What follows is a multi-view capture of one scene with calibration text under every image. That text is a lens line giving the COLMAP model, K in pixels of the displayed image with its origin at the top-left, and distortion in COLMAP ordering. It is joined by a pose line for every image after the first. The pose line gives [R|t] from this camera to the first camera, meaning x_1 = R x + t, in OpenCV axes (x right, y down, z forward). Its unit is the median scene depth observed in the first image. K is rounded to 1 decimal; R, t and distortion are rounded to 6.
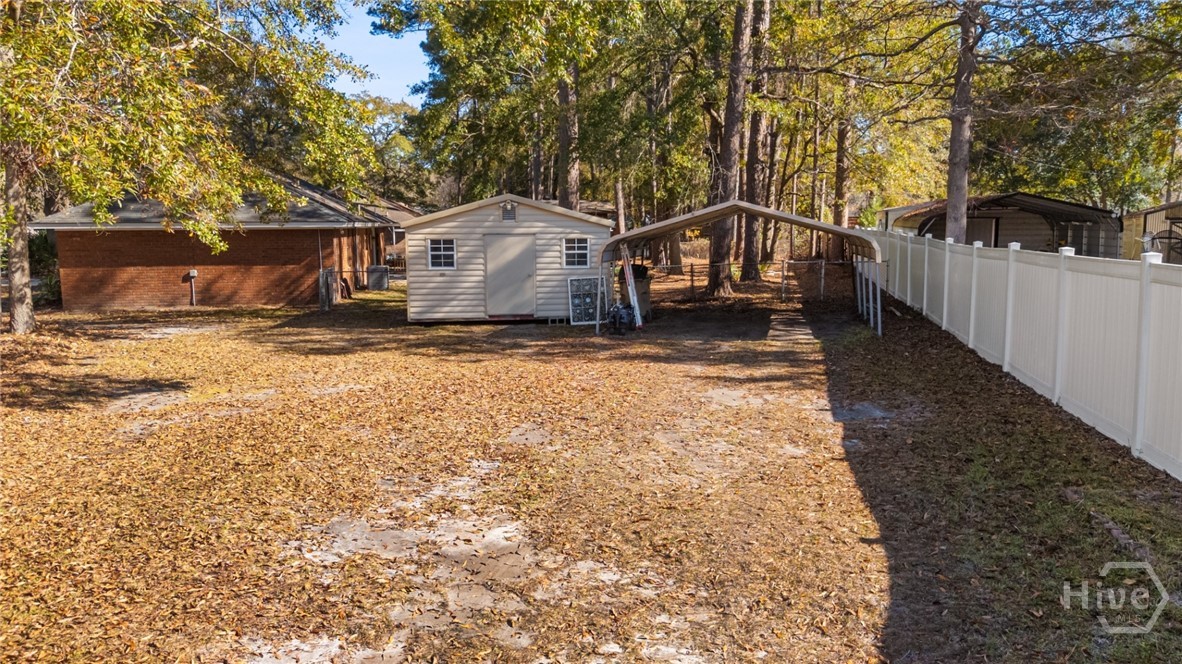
lens RADIAL K [[884.4, 0, 601.1], [0, 884.4, 336.3], [0, 0, 1]] dist [0.051288, -0.038516]
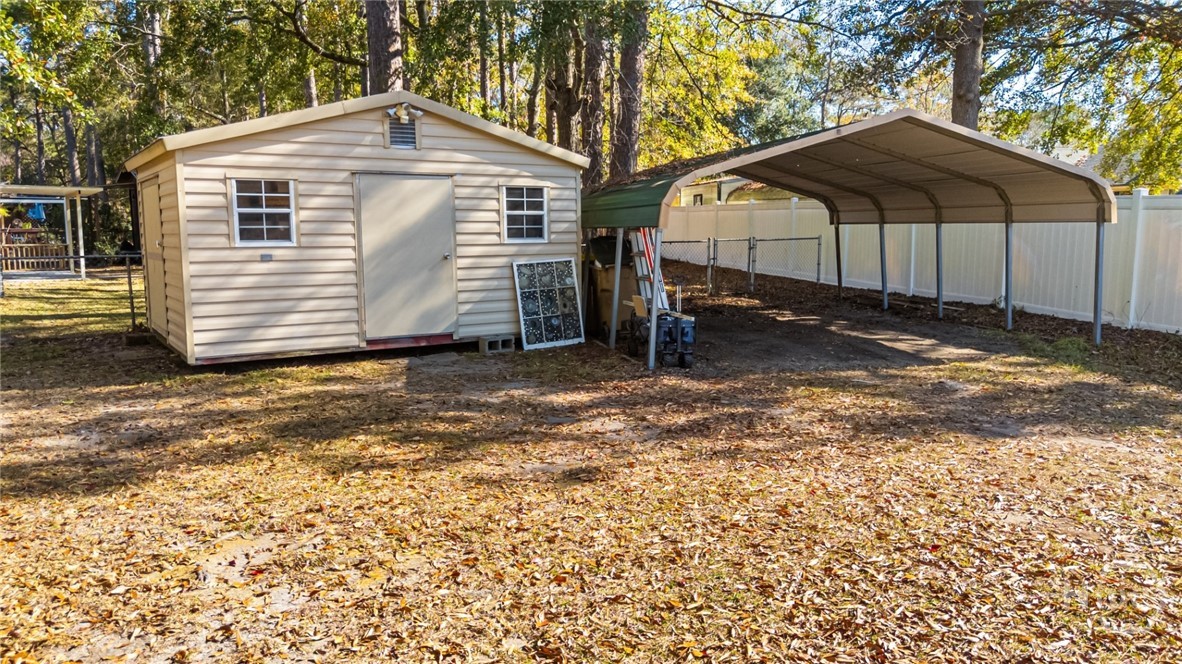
lens RADIAL K [[884.4, 0, 609.0], [0, 884.4, 352.2], [0, 0, 1]] dist [0.051288, -0.038516]
pose [[0.900754, -0.058764, 0.430336, -0.217805], [0.050627, 0.998256, 0.030346, -0.025153], [-0.431369, -0.005548, 0.902158, 0.497865]]
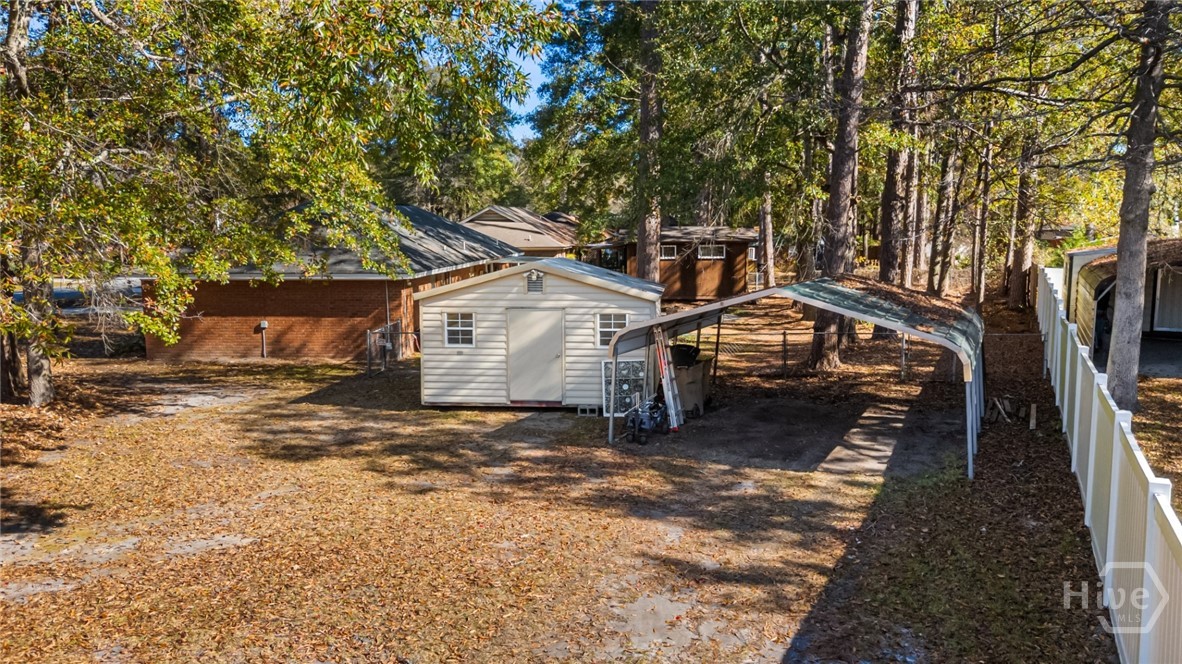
lens RADIAL K [[884.4, 0, 587.4], [0, 884.4, 332.4], [0, 0, 1]] dist [0.051288, -0.038516]
pose [[0.969864, 0.031001, -0.241668, 0.152096], [-0.031777, 0.999495, 0.000687, -0.093128], [0.241567, 0.007014, 0.970359, 0.178359]]
